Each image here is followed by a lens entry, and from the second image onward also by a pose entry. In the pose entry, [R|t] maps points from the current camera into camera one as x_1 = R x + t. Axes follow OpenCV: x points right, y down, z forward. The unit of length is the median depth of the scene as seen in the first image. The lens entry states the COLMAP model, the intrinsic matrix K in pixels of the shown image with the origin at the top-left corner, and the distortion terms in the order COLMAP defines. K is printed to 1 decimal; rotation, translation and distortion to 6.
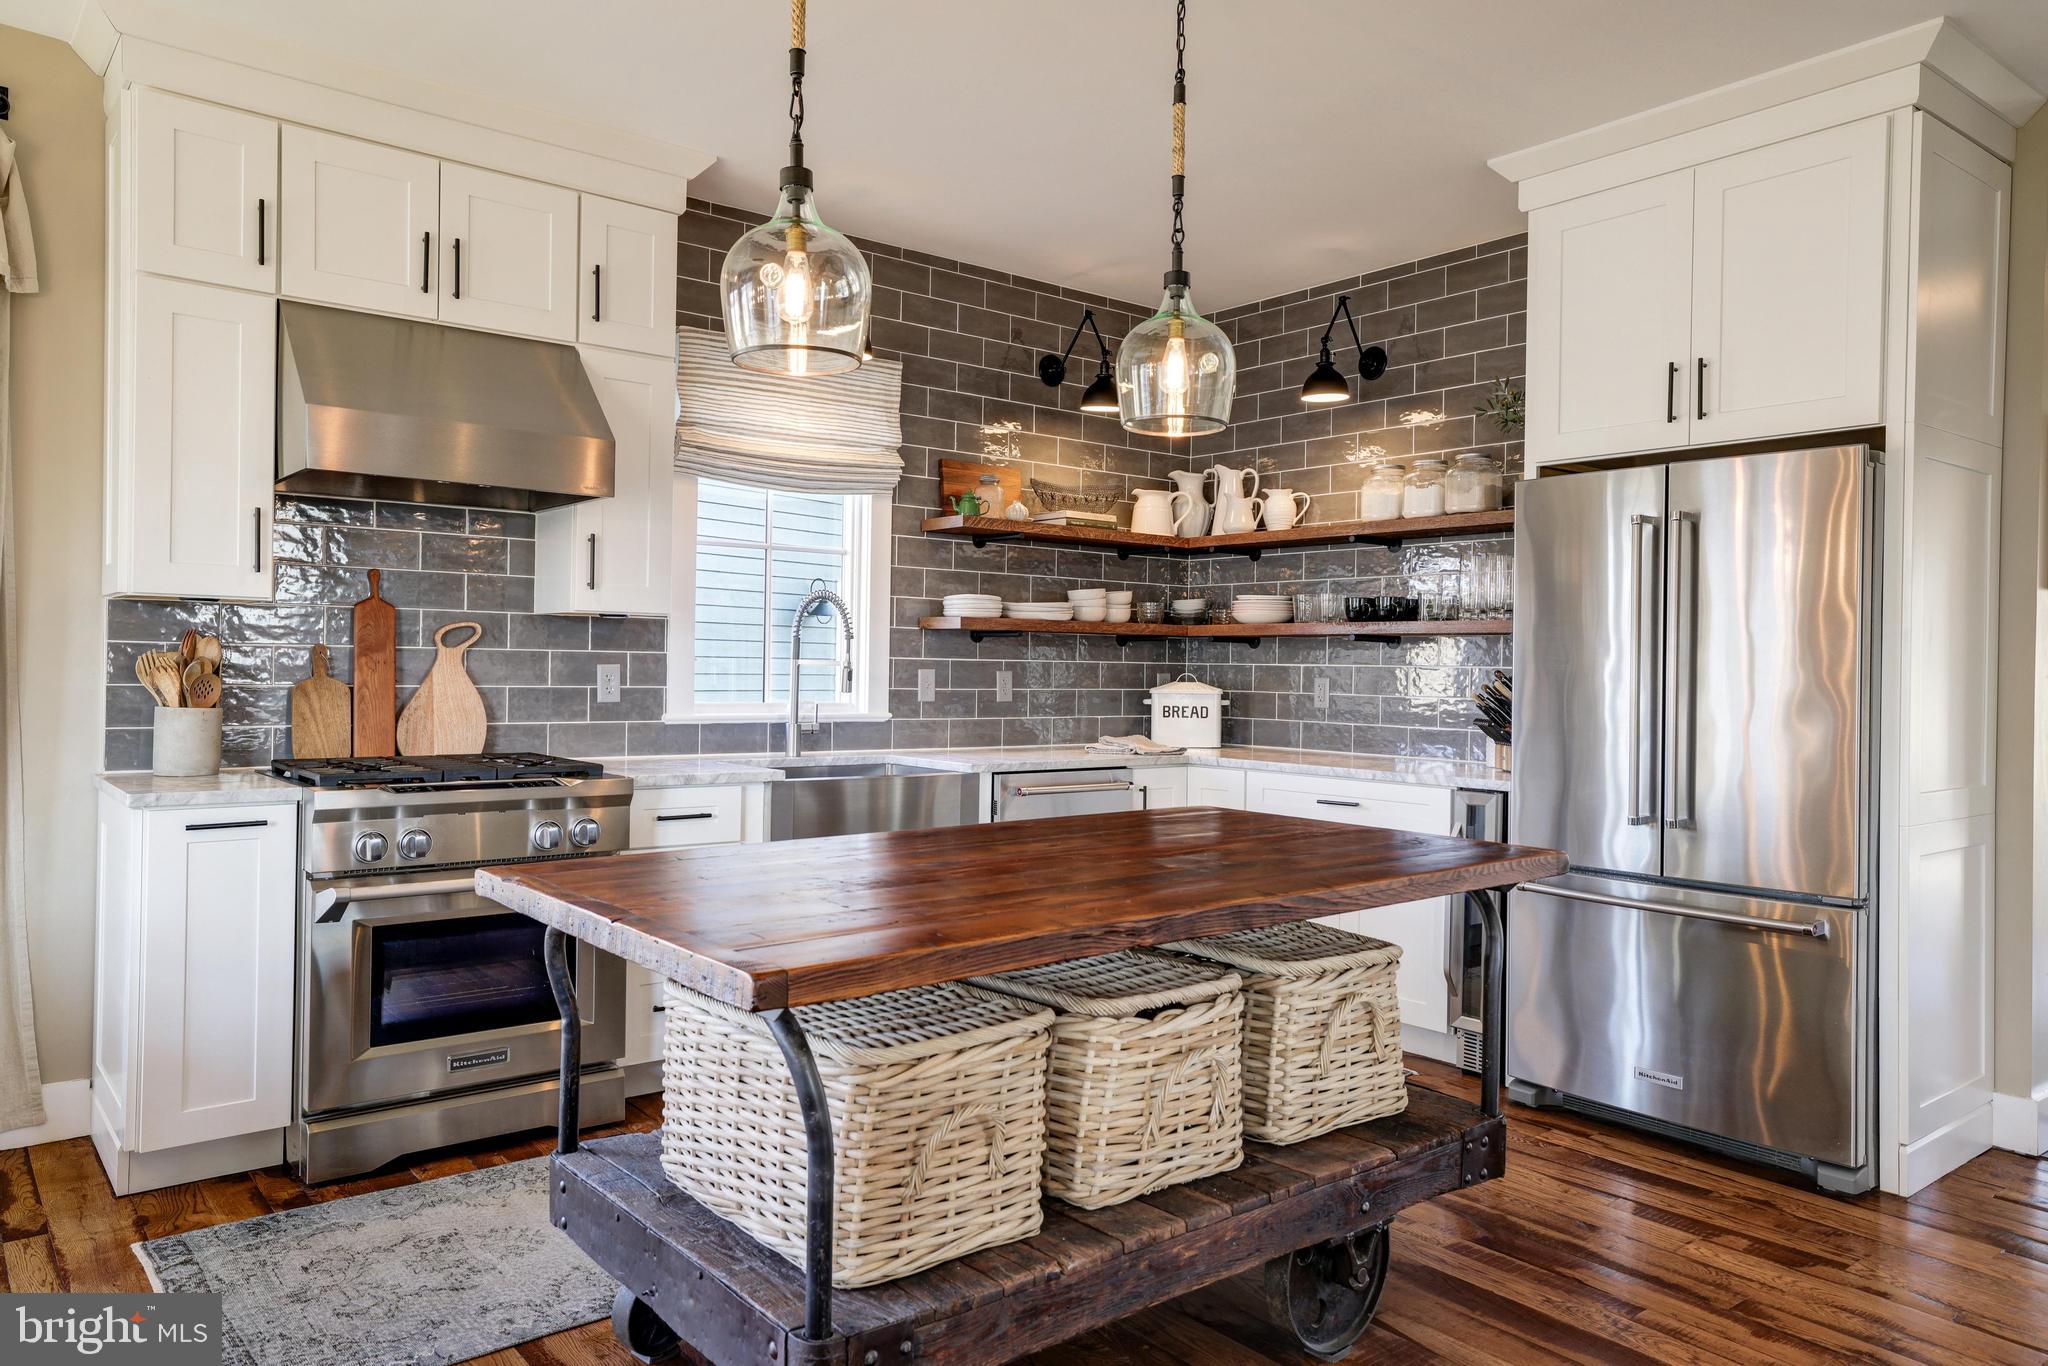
lens RADIAL K [[1385.3, 0, 1016.3], [0, 1385.3, 663.5], [0, 0, 1]] dist [0.005608, 0.015033]
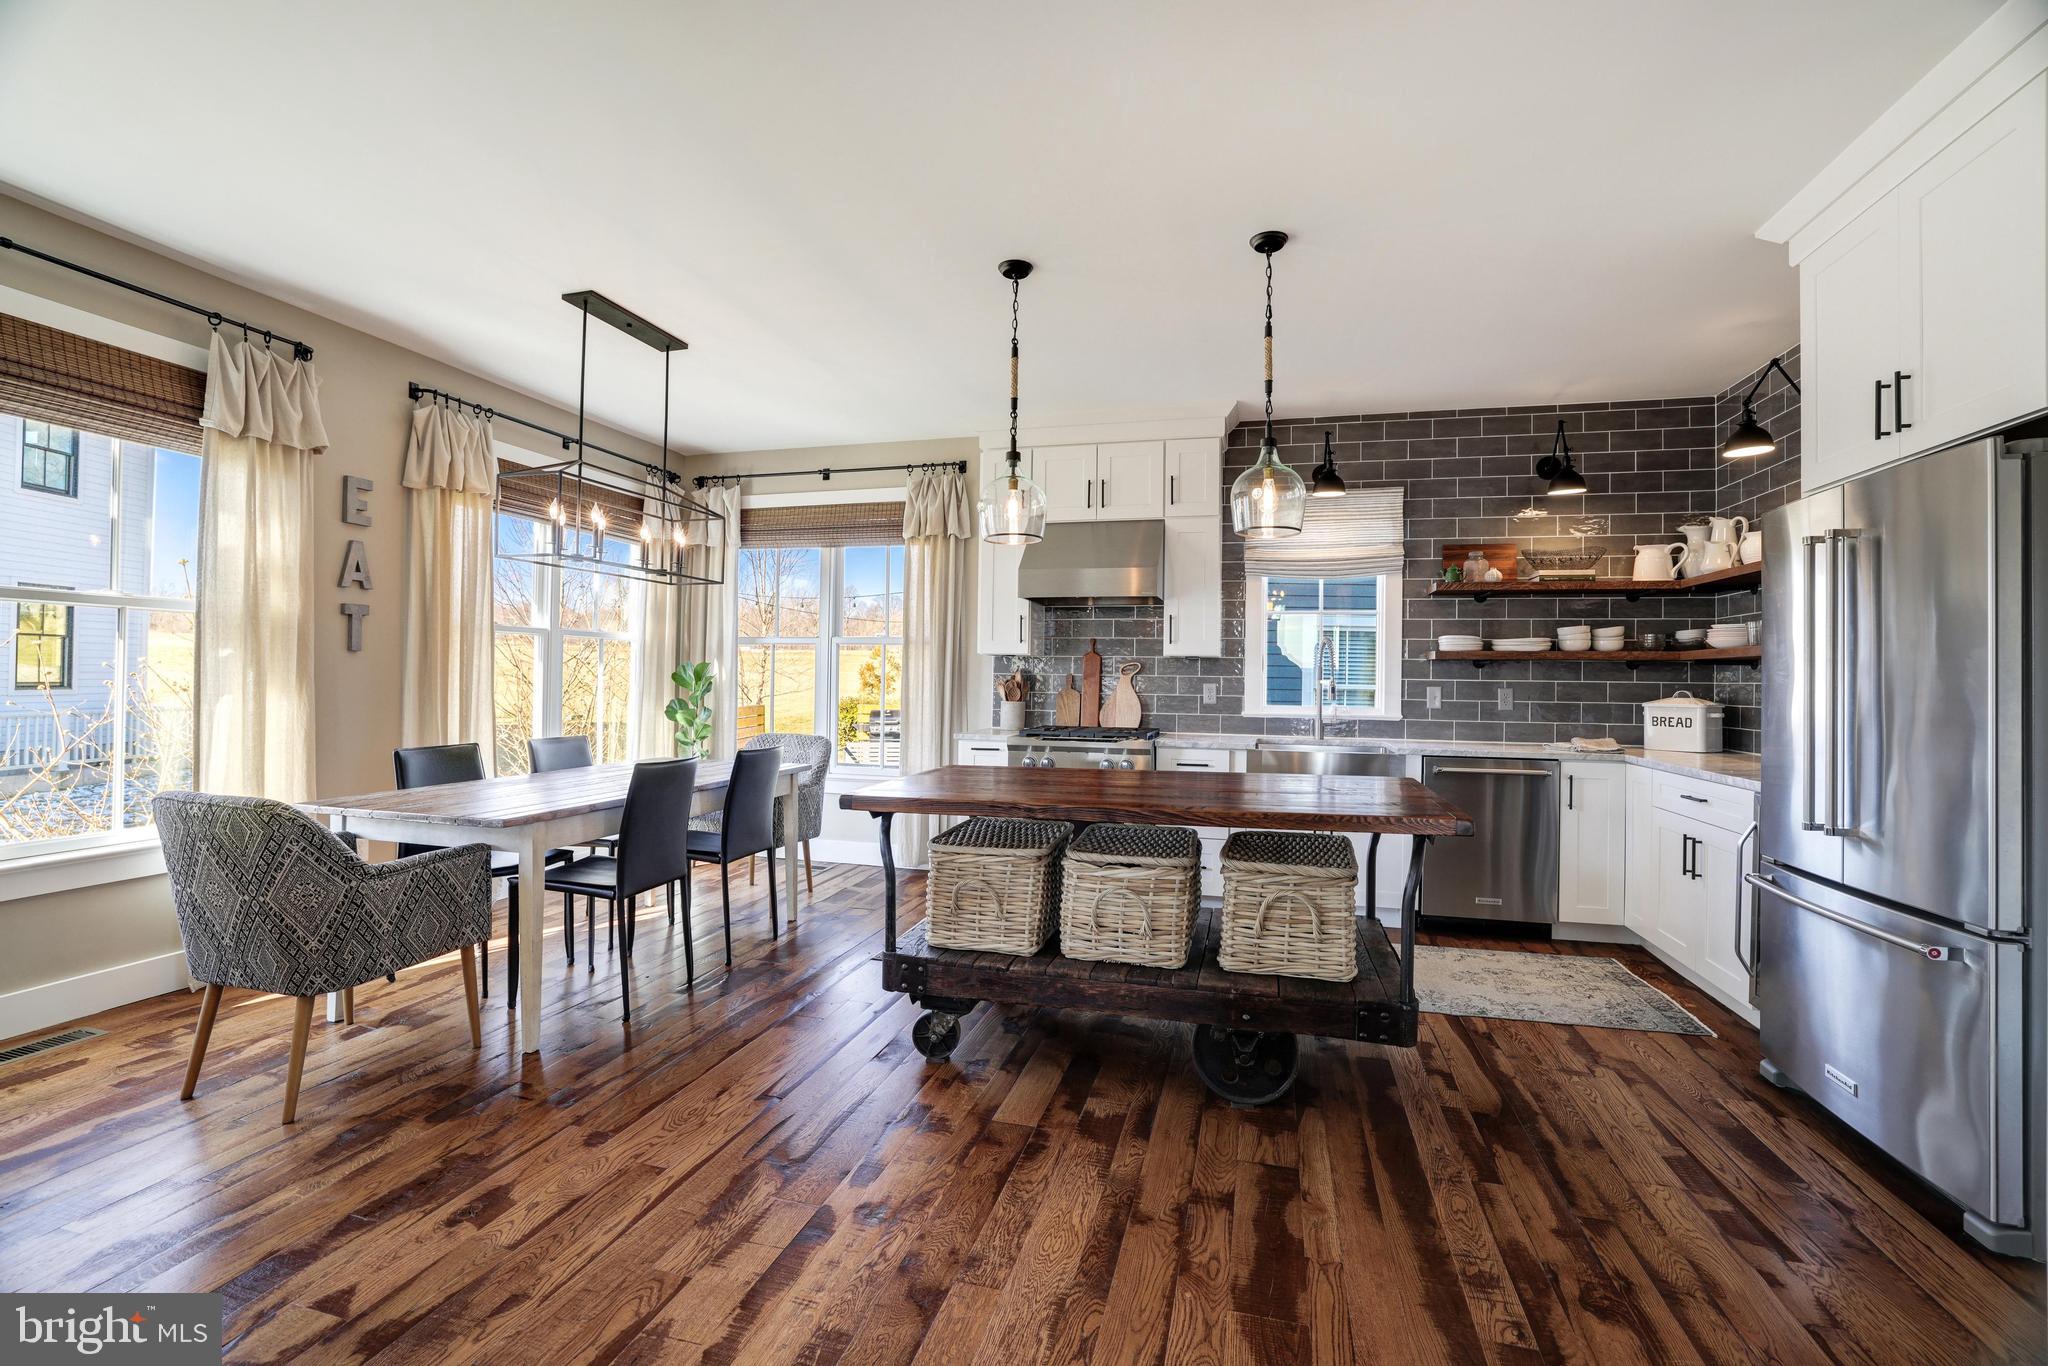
lens RADIAL K [[878.2, 0, 1036.2], [0, 878.2, 670.9], [0, 0, 1]] dist [-0.028638, 0.002810]
pose [[0.596744, -0.014234, -0.802306, 0.569639], [-0.002679, 0.999802, -0.019730, 0.008964], [0.802427, 0.013924, 0.596587, 0.126332]]
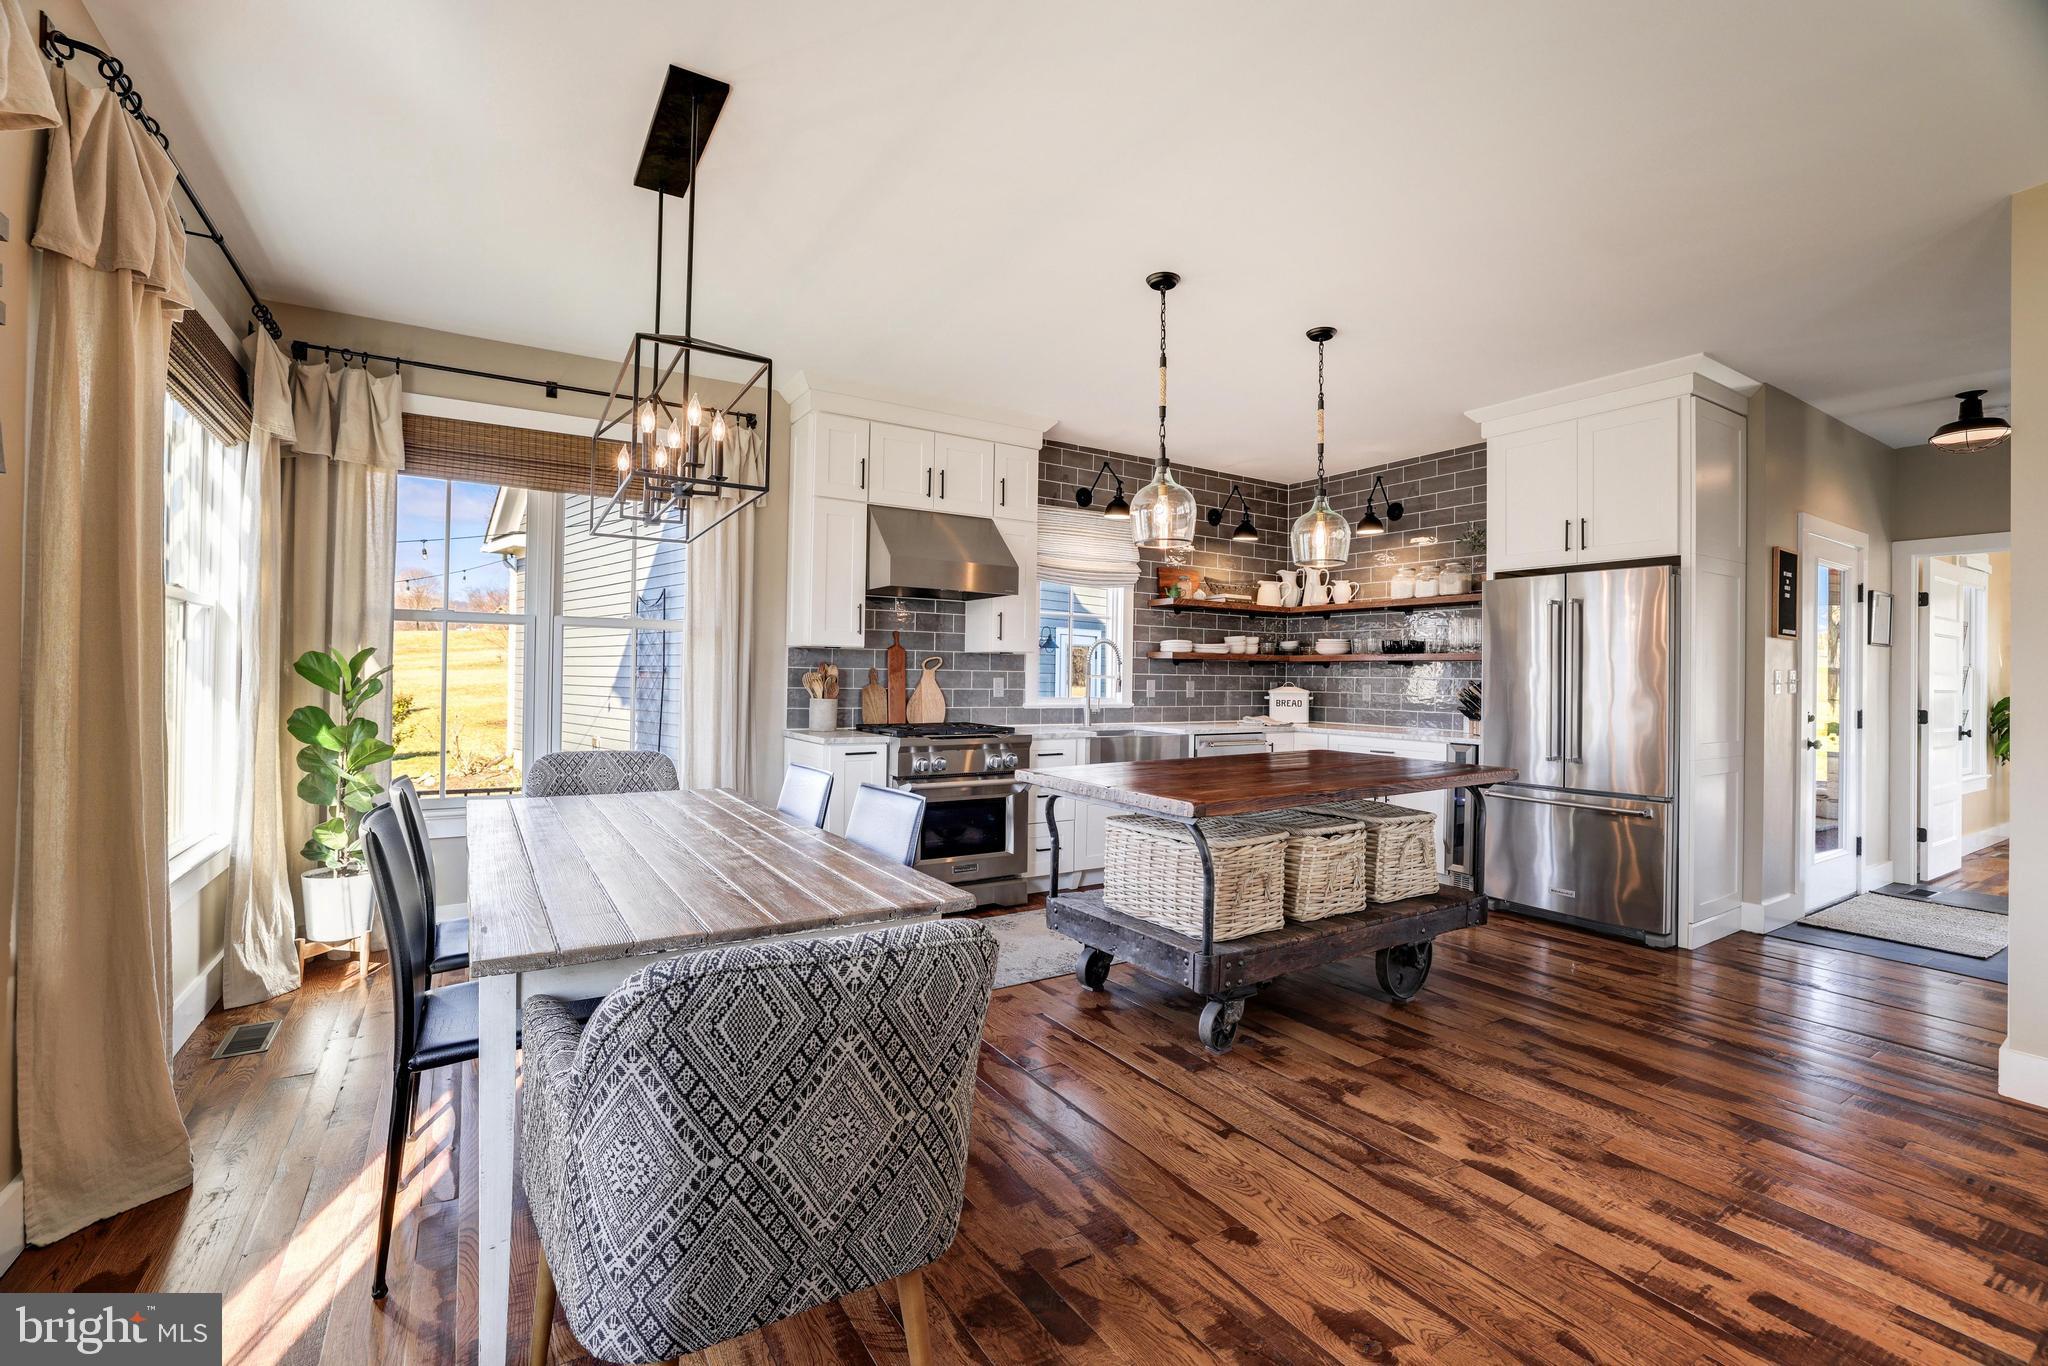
lens RADIAL K [[872.0, 0, 1028.9], [0, 872.0, 670.2], [0, 0, 1]] dist [-0.040058, 0.010997]
pose [[0.993666, -0.001974, -0.112353, -0.126704], [0.001352, 0.999983, -0.005608, -0.003284], [0.112362, 0.005421, 0.993653, -0.246809]]
